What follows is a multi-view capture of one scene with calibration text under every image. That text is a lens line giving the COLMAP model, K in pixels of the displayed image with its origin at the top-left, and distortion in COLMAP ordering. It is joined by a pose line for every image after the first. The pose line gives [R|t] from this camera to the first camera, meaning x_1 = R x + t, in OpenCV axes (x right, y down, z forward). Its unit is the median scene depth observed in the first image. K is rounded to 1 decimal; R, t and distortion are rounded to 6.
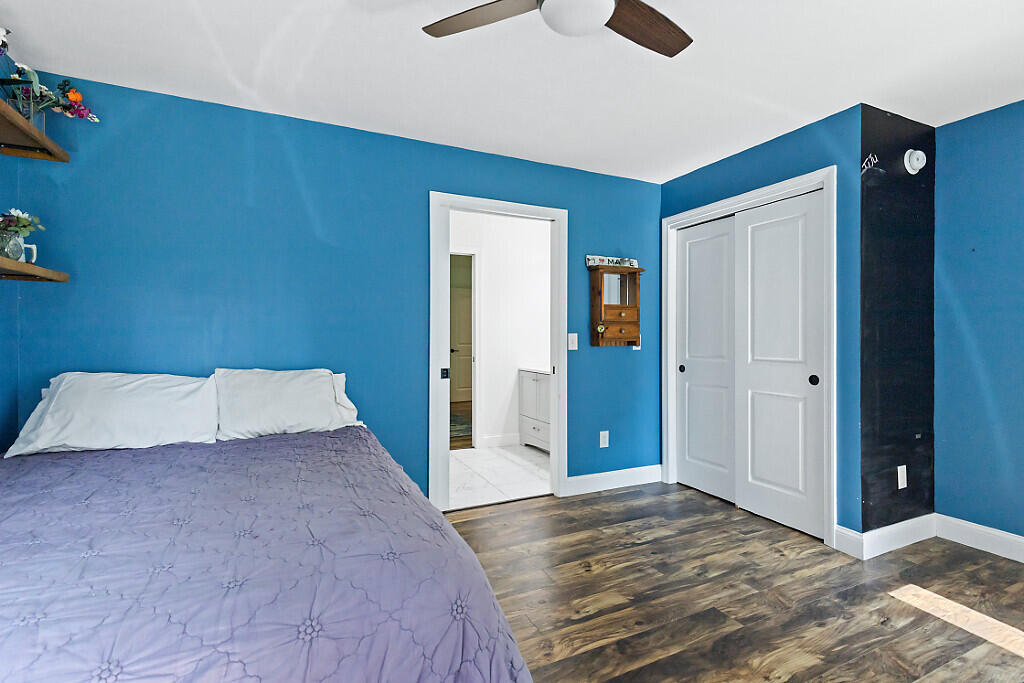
lens RADIAL K [[469.7, 0, 514.1], [0, 469.7, 337.3], [0, 0, 1]] dist [0.000189, -0.000375]
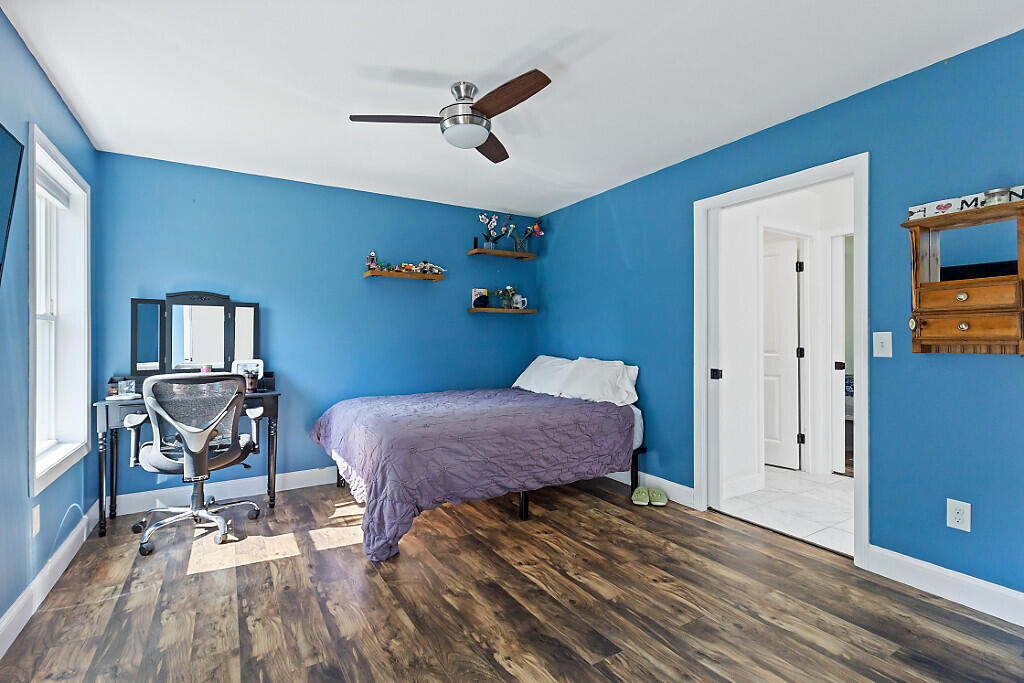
lens RADIAL K [[469.7, 0, 514.1], [0, 469.7, 337.3], [0, 0, 1]] dist [0.000189, -0.000375]
pose [[0.113497, -0.005553, -0.993523, 0.981722], [-0.000078, 0.999984, -0.005598, 0.004358], [0.993538, 0.000713, 0.113495, 0.548722]]
